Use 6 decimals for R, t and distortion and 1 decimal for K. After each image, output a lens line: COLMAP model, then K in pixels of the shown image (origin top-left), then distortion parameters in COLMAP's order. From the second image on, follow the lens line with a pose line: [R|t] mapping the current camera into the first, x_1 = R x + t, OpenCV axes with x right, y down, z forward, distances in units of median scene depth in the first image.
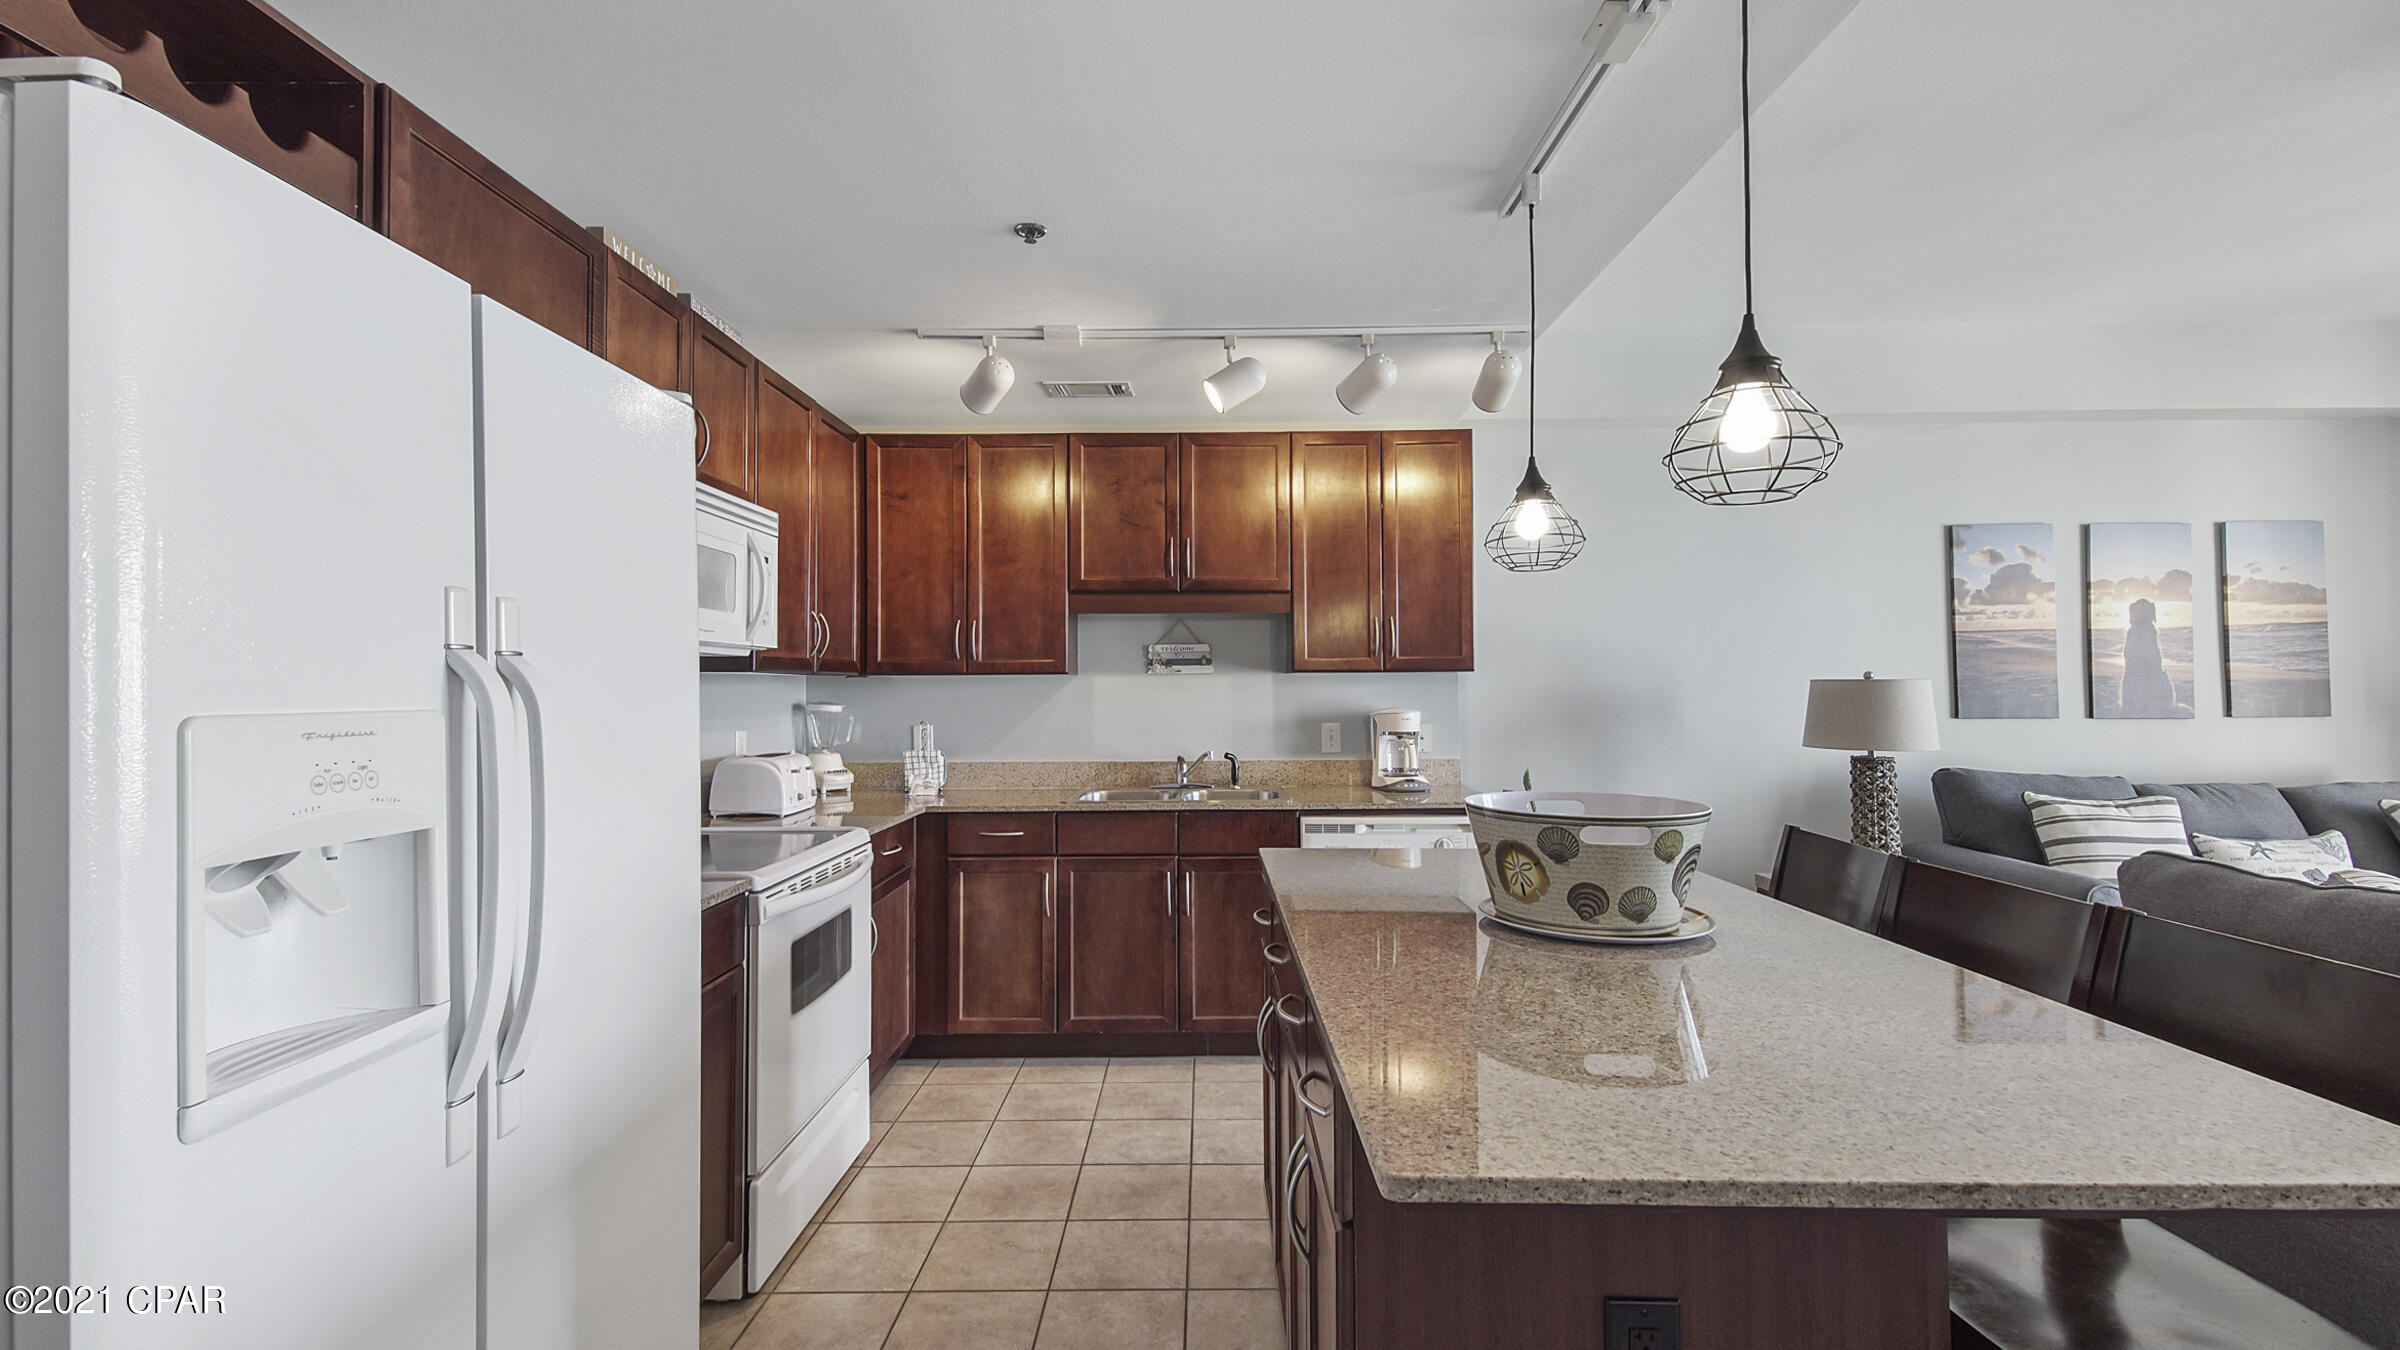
lens RADIAL K [[1046.2, 0, 1201.3], [0, 1046.2, 671.8], [0, 0, 1]] dist [0.031926, -0.015273]
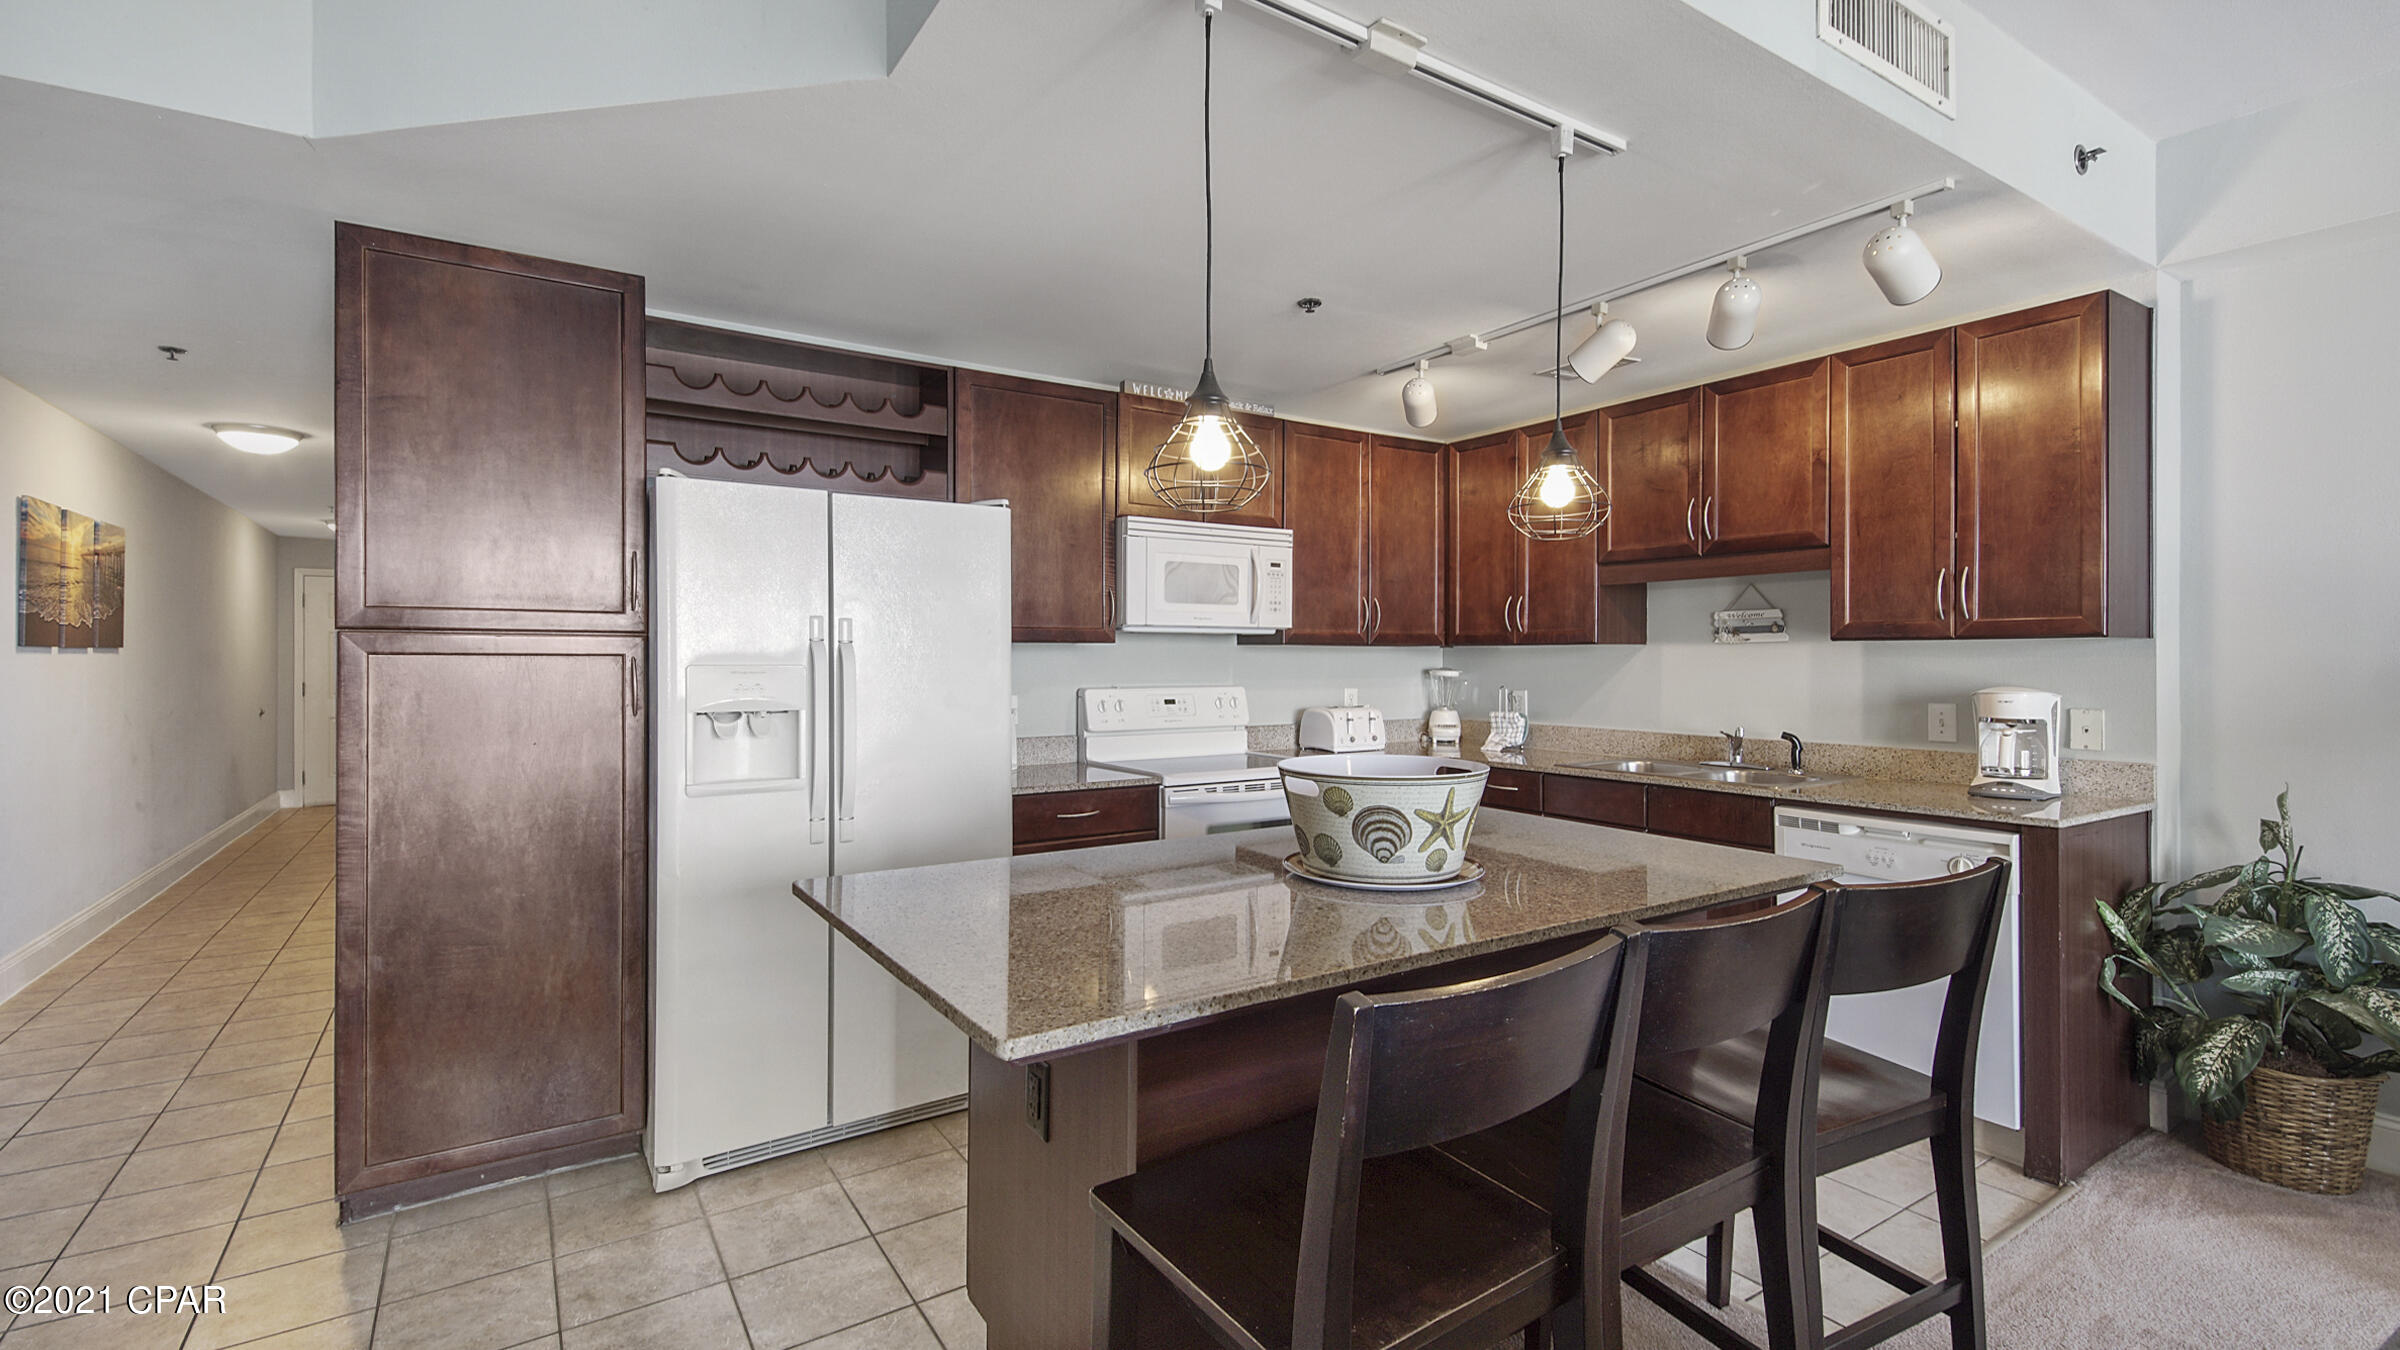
lens RADIAL K [[1046.2, 0, 1201.3], [0, 1046.2, 671.8], [0, 0, 1]] dist [0.031926, -0.015273]
pose [[0.555159, 0.017682, -0.831557, 0.493232], [0.008401, 0.999604, 0.026864, -0.001588], [0.831702, -0.021899, 0.554790, 0.099327]]
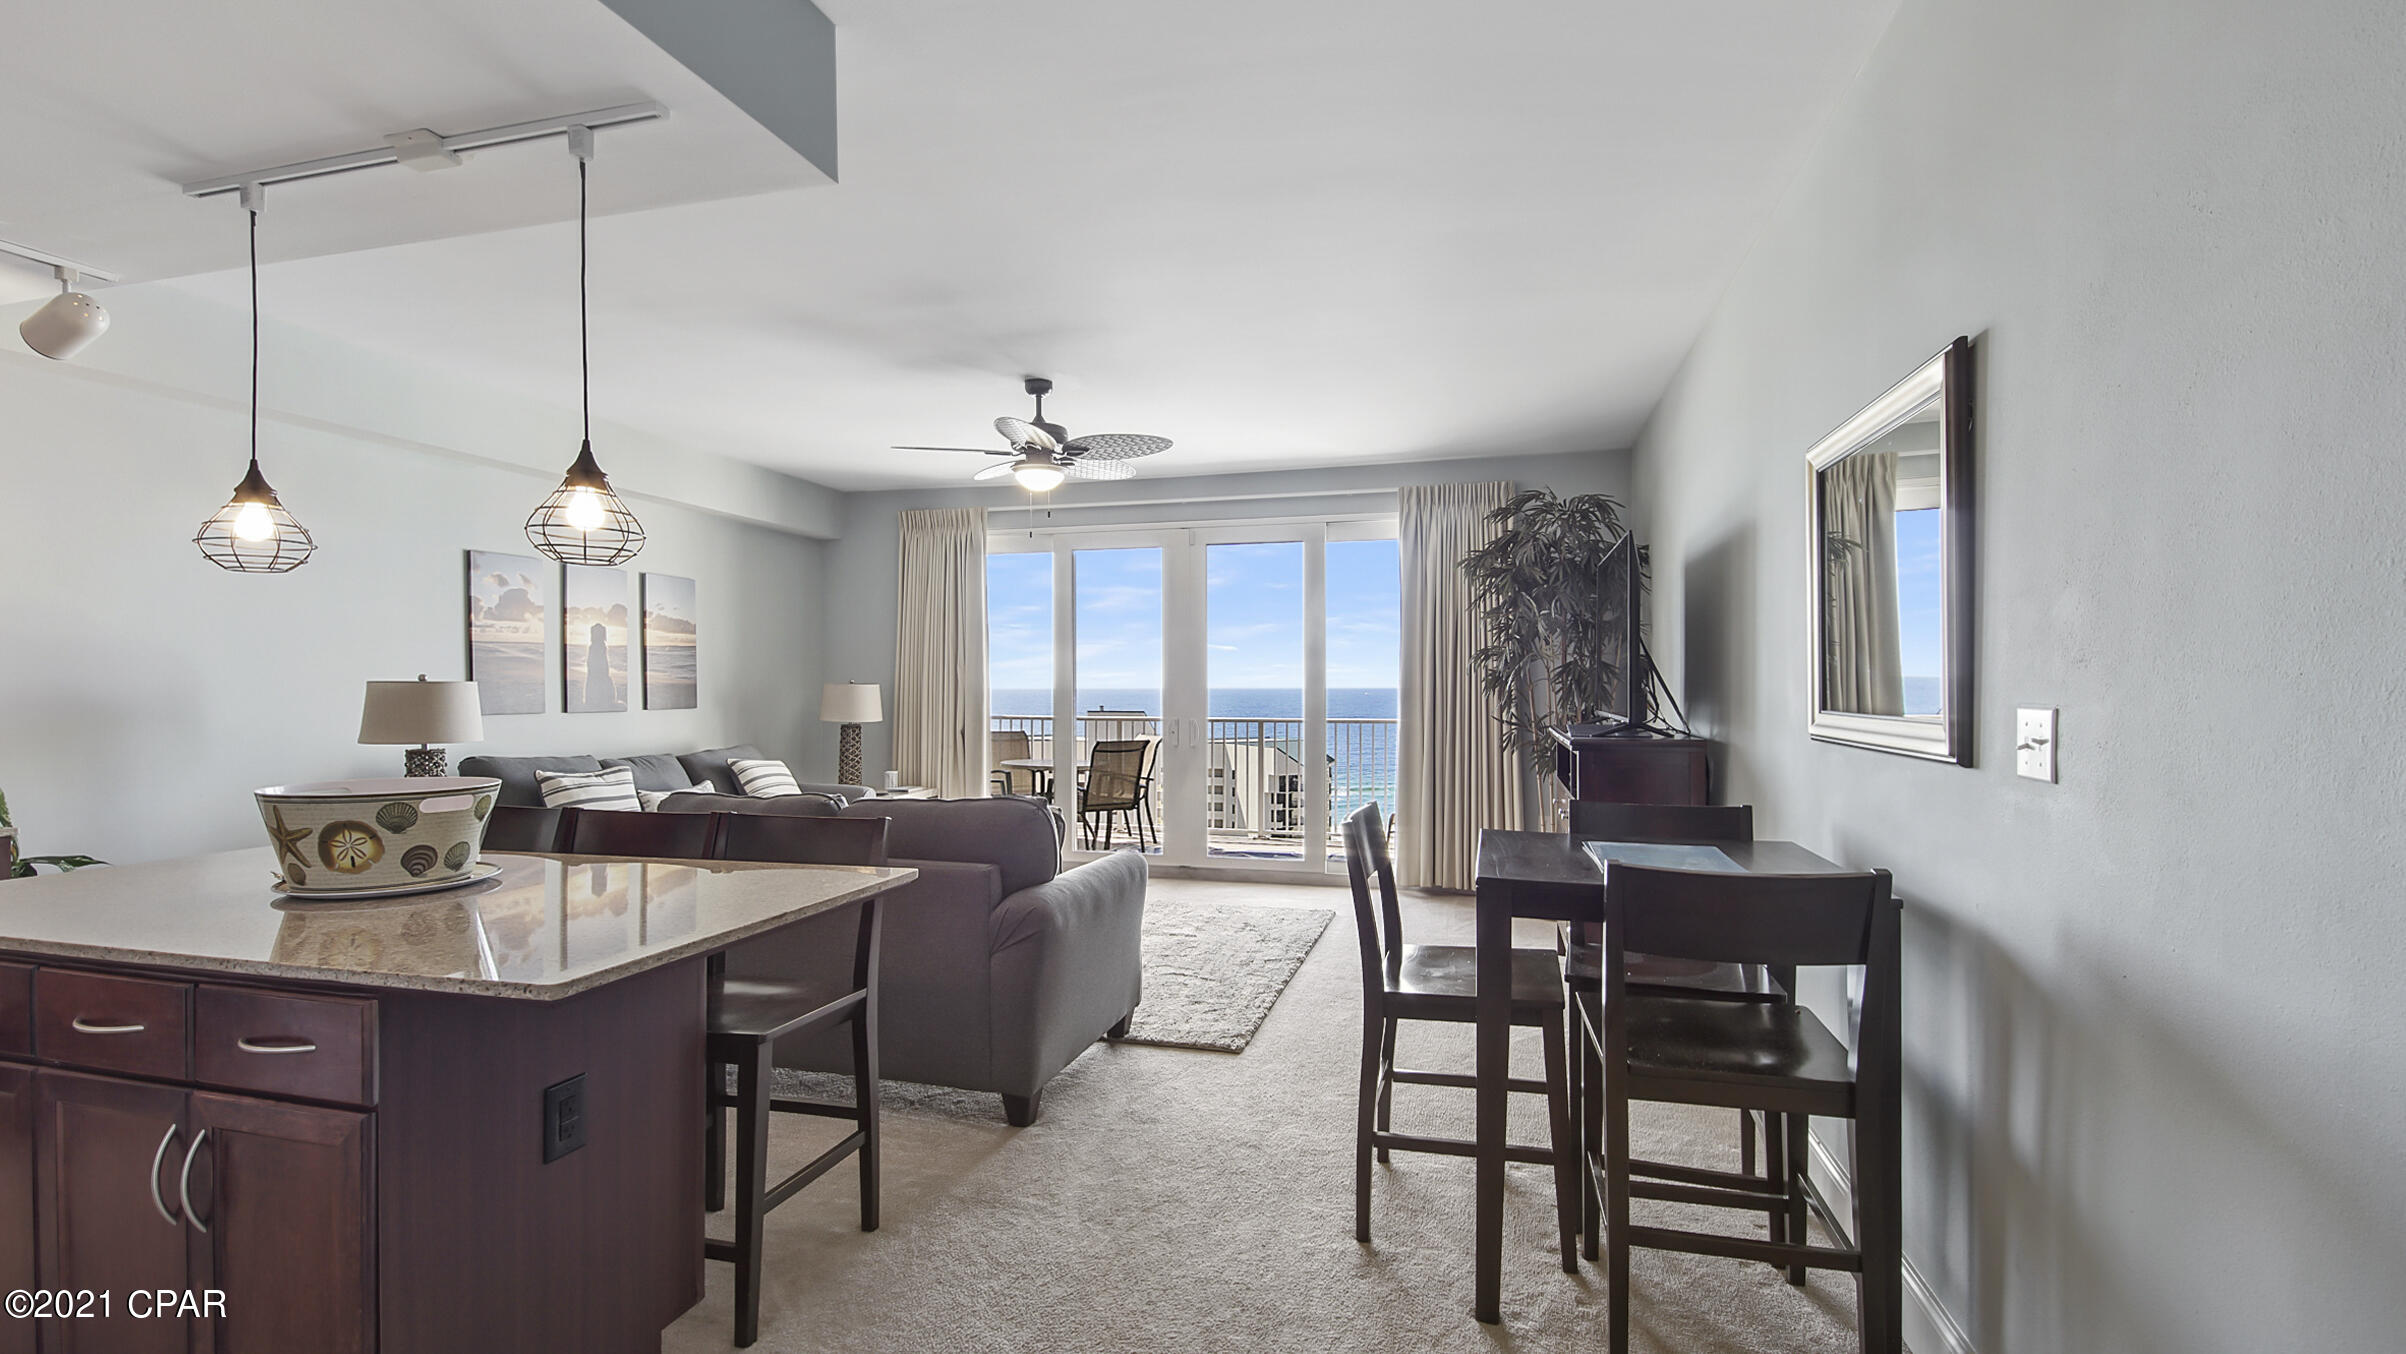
lens RADIAL K [[1037.6, 0, 1201.2], [0, 1037.6, 685.5], [0, 0, 1]] dist [-0.000163, -0.000040]
pose [[0.242589, 0.005409, 0.970114, -0.242735], [-0.016179, 0.999868, -0.001529, -0.000114], [-0.969994, -0.015324, 0.242644, -0.075298]]
